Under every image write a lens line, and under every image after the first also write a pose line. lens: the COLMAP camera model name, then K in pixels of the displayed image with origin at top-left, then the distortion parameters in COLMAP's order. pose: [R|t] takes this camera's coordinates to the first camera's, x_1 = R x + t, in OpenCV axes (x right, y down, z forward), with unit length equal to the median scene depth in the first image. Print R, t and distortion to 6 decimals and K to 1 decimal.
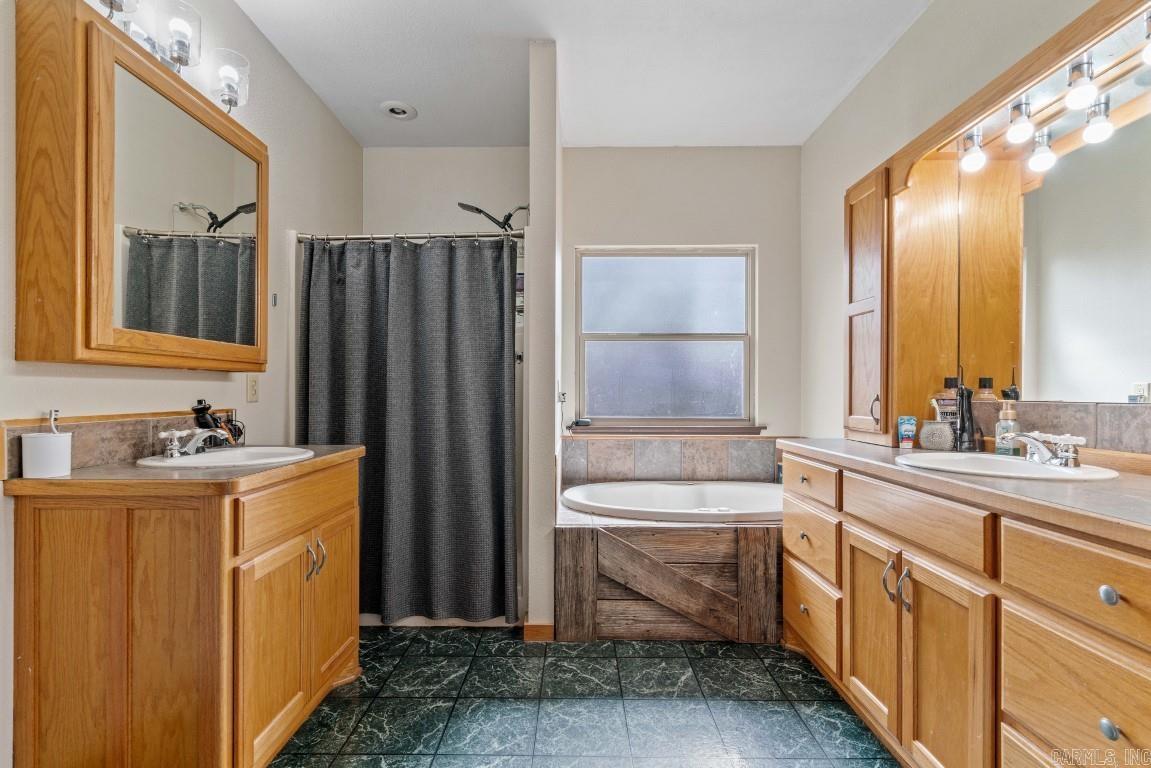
lens RADIAL K [[525.9, 0, 579.0], [0, 525.9, 389.8], [0, 0, 1]] dist [-0.007517, 0.003881]
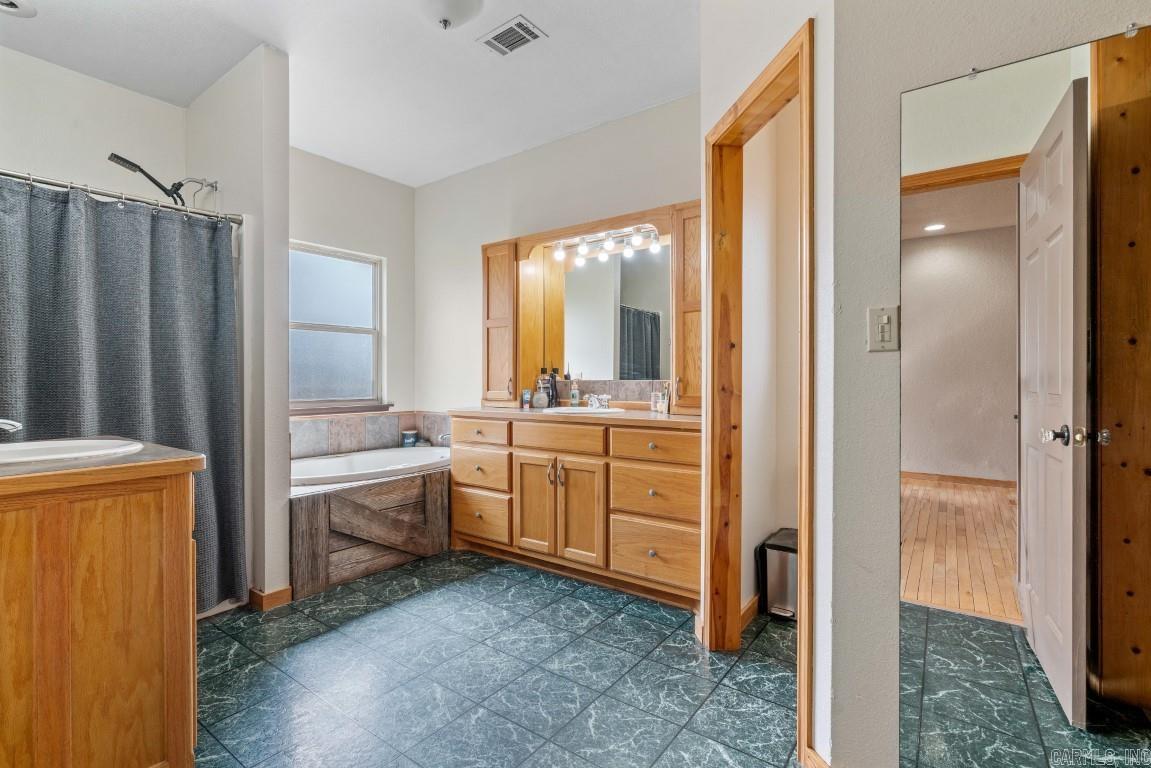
lens RADIAL K [[525.9, 0, 566.9], [0, 525.9, 380.8], [0, 0, 1]] dist [-0.007517, 0.003881]
pose [[0.594029, -0.005627, 0.804424, -0.667924], [0.000054, 0.999976, 0.006956, 0.008146], [-0.804444, -0.004089, 0.594015, -0.135195]]
